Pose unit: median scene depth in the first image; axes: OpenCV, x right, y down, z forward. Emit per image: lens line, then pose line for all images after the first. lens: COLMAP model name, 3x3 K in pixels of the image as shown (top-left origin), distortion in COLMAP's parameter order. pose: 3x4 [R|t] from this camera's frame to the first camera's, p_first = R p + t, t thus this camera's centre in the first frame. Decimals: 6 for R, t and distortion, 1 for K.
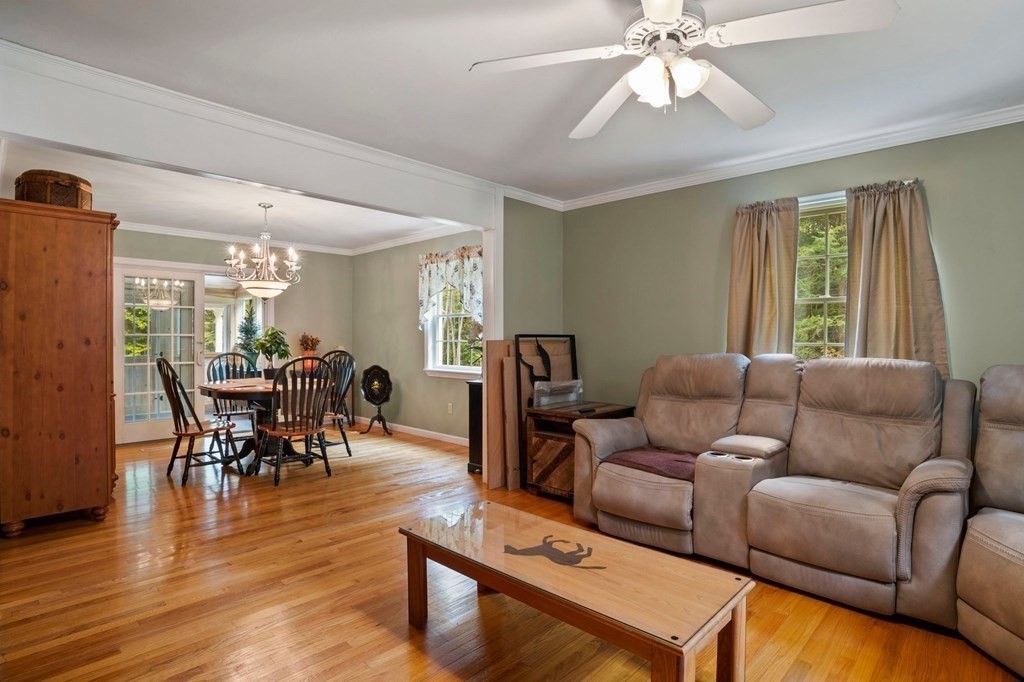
lens RADIAL K [[533.7, 0, 503.4], [0, 533.7, 335.5], [0, 0, 1]] dist [-0.028461, 0.002524]
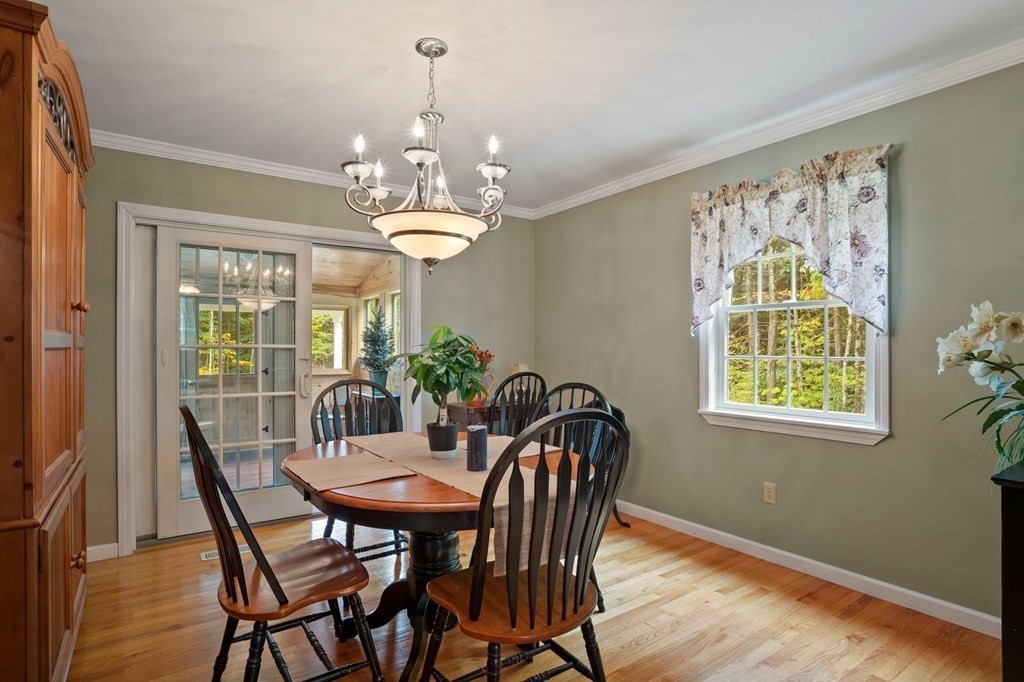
lens RADIAL K [[533.7, 0, 518.4], [0, 533.7, 344.3], [0, 0, 1]] dist [-0.028461, 0.002524]
pose [[0.985861, -0.001490, -0.167560, -0.276535], [0.000708, 0.999989, -0.004729, -0.000092], [0.167565, 0.004543, 0.985851, 0.527960]]
